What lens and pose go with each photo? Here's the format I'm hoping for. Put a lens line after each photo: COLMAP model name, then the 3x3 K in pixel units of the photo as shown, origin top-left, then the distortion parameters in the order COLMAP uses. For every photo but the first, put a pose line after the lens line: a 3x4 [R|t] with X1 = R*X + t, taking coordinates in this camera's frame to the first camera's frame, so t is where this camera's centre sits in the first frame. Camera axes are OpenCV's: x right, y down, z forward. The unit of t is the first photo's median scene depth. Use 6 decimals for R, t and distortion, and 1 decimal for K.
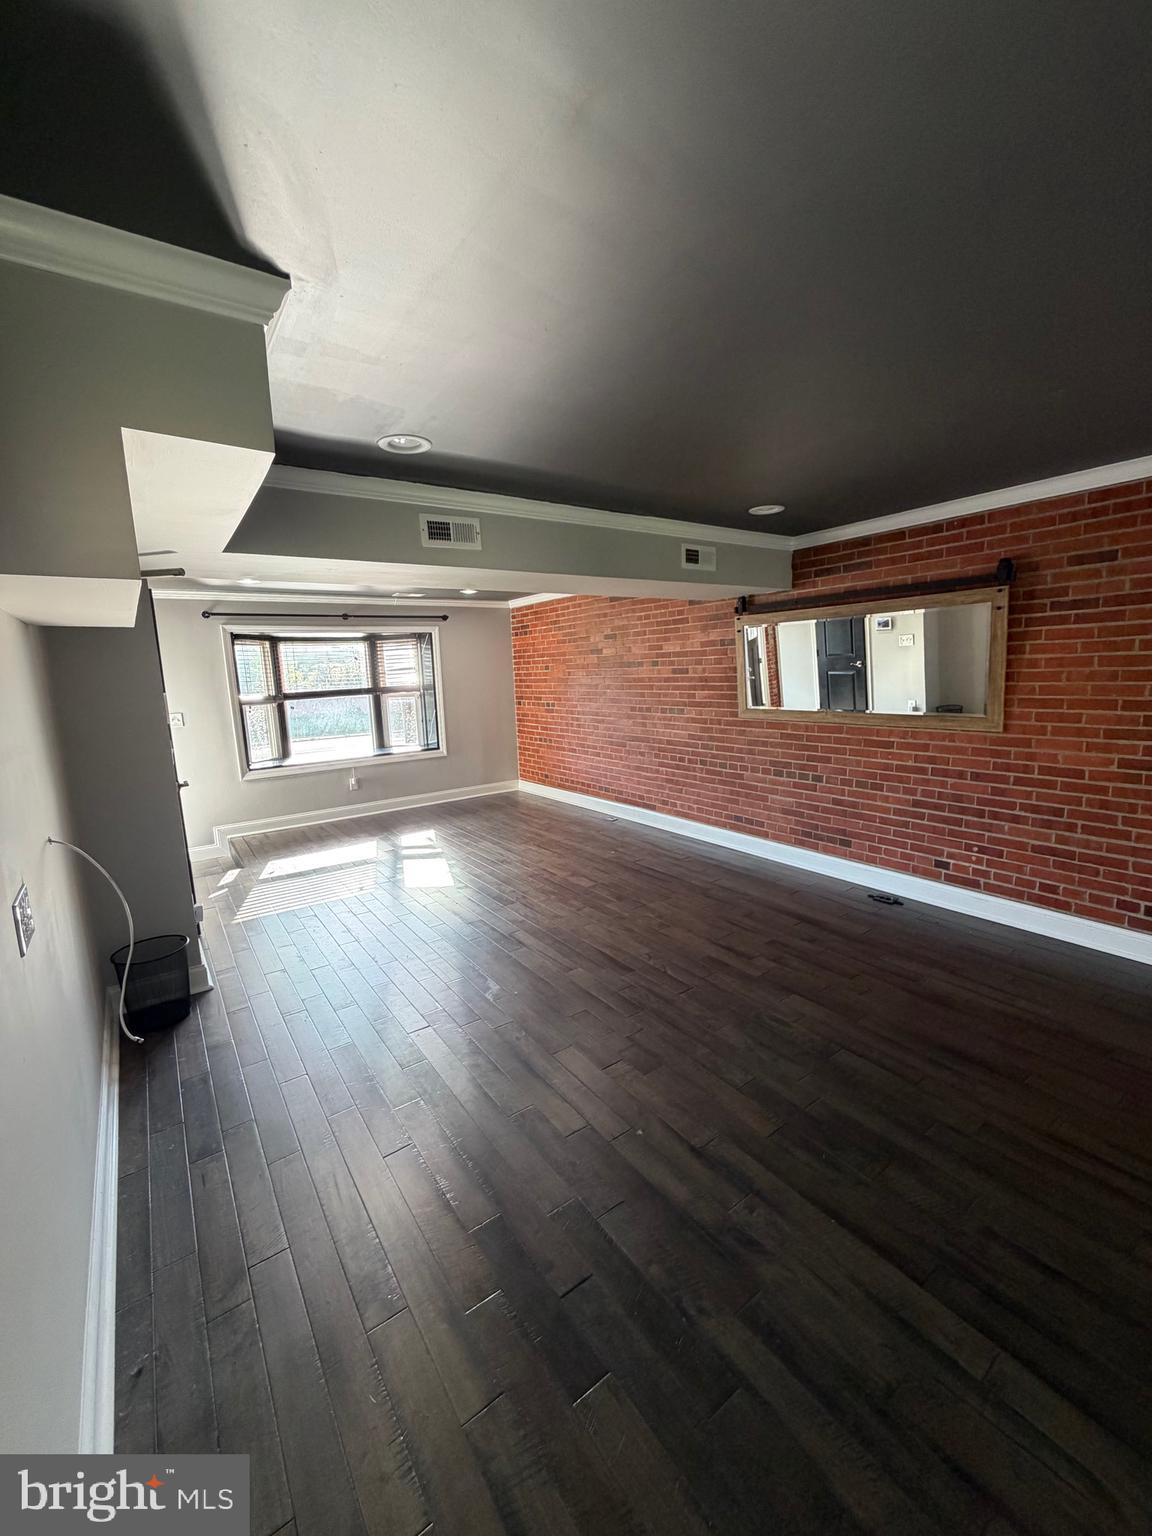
lens RADIAL K [[613.6, 0, 577.1], [0, 613.6, 759.1], [0, 0, 1]] dist [-0.001212, 0.000166]
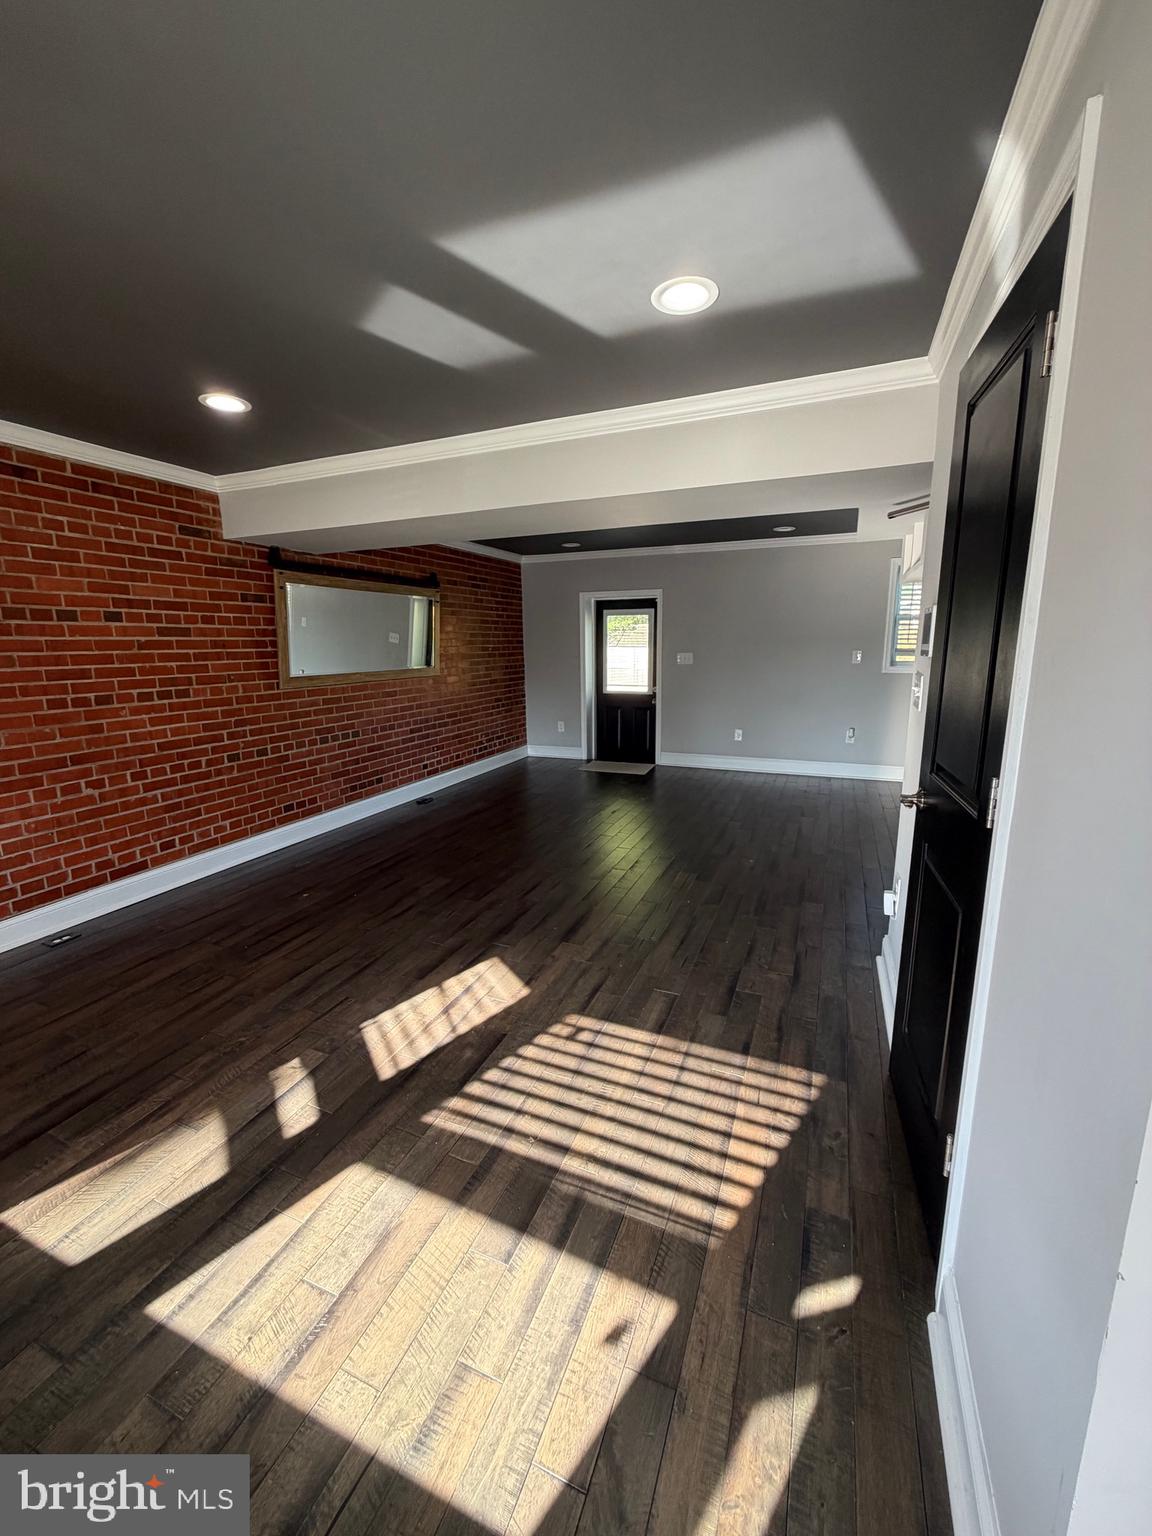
lens RADIAL K [[613.6, 0, 577.1], [0, 613.6, 759.1], [0, 0, 1]] dist [-0.001212, 0.000166]
pose [[-0.522887, -0.119545, 0.843978, -0.737721], [0.152412, 0.961049, 0.230555, -0.116237], [-0.838666, 0.249186, -0.484300, 1.171228]]
